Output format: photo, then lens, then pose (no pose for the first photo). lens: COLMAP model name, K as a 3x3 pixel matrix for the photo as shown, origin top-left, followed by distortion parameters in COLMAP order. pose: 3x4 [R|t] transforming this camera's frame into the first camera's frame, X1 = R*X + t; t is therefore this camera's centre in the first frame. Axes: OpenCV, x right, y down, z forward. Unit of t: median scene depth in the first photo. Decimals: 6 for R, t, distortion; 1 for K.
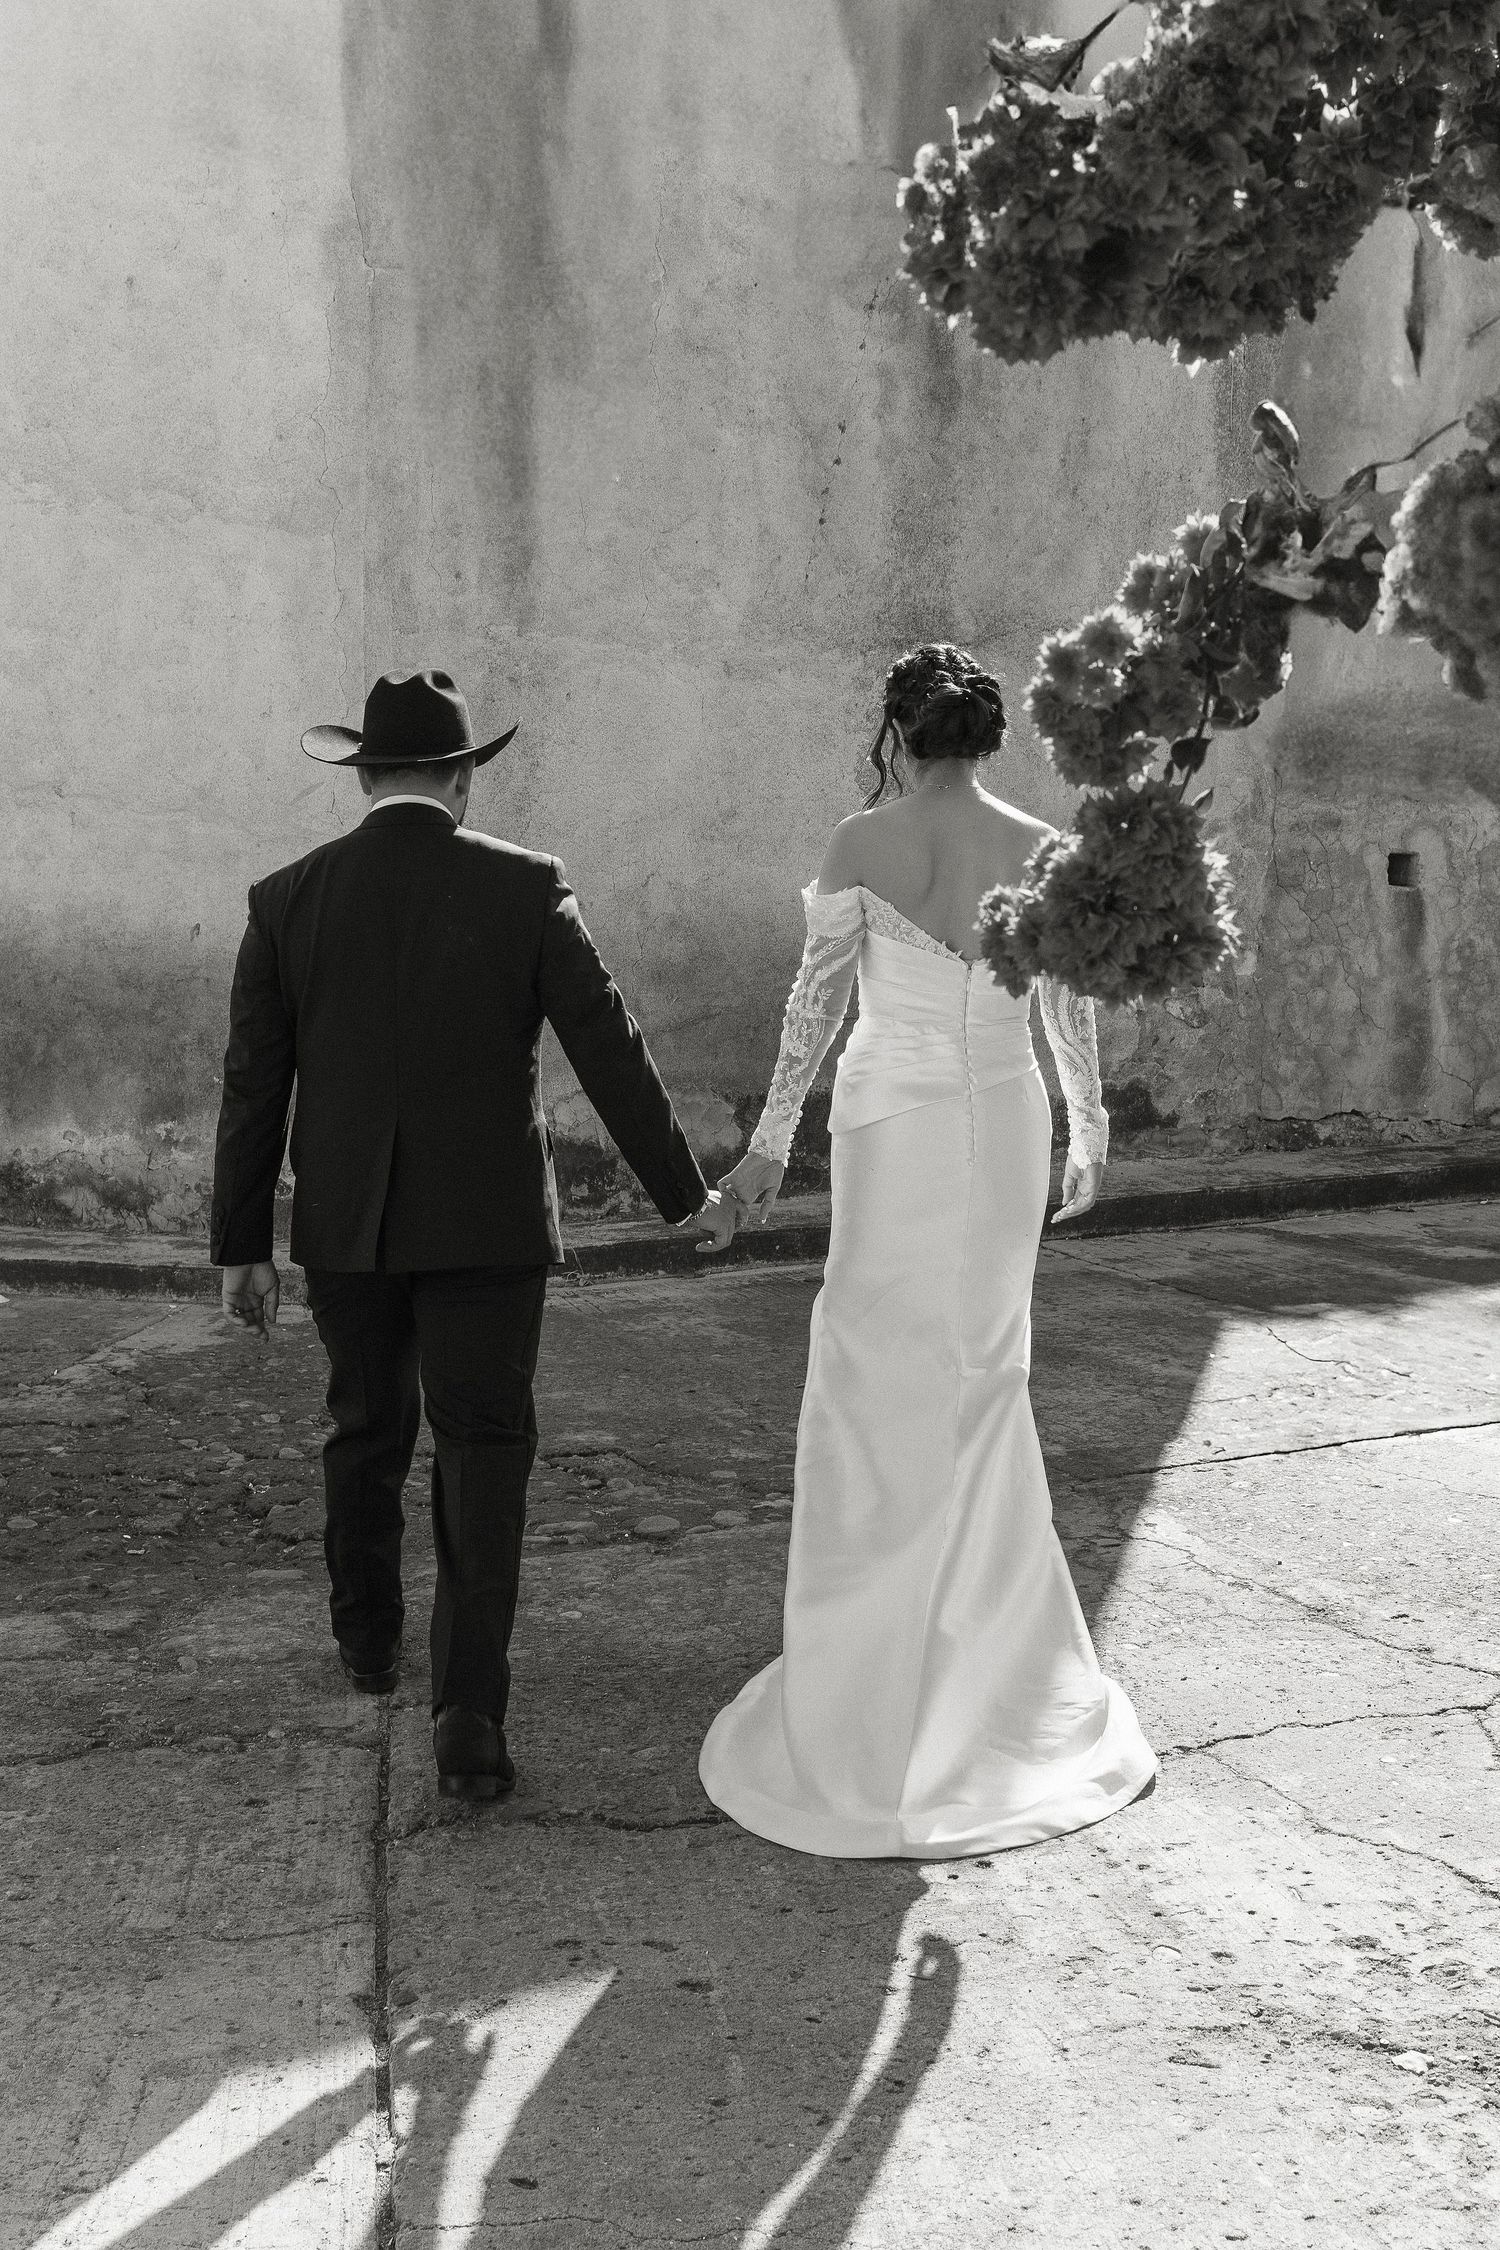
lens RADIAL K [[2612.2, 0, 815.3], [0, 2612.2, 975.8], [0, 0, 1]] dist [0.002347, 0.012349]
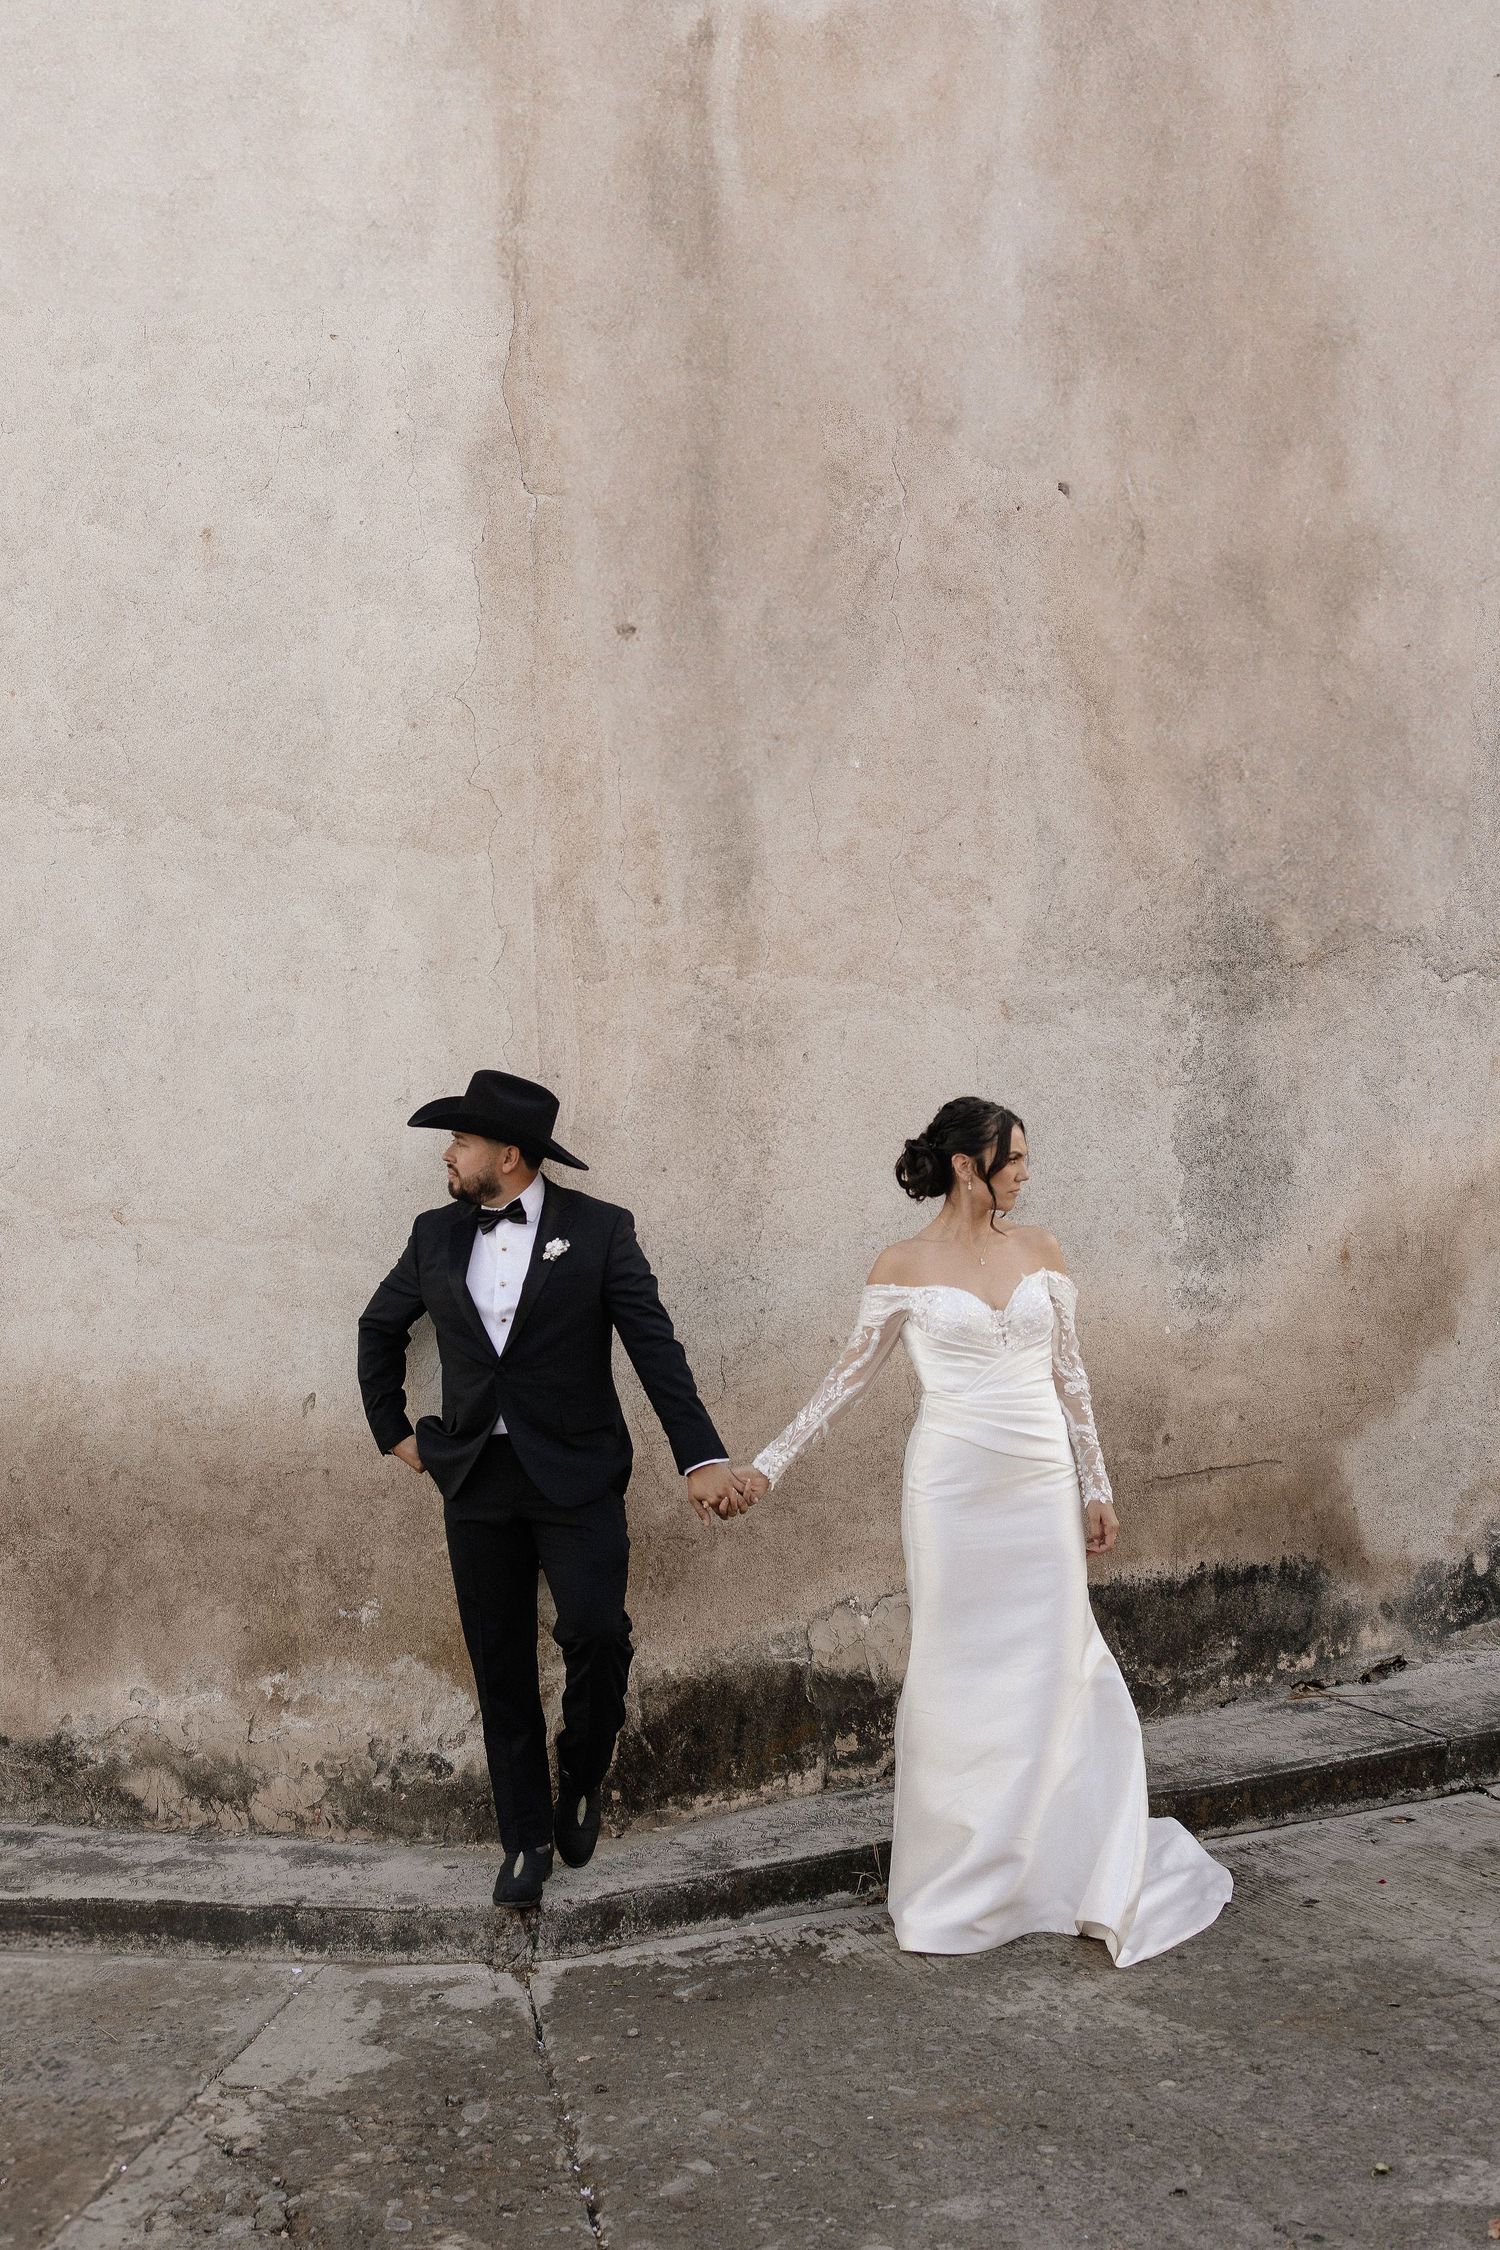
lens RADIAL K [[2504.2, 0, 726.5], [0, 2504.2, 1000.3], [0, 0, 1]] dist [0.006556, 0.002920]
pose [[0.998687, -0.043893, -0.026398, -0.099950], [0.040413, 0.991905, -0.120381, -0.040003], [0.031468, 0.119156, 0.992377, 0.306201]]
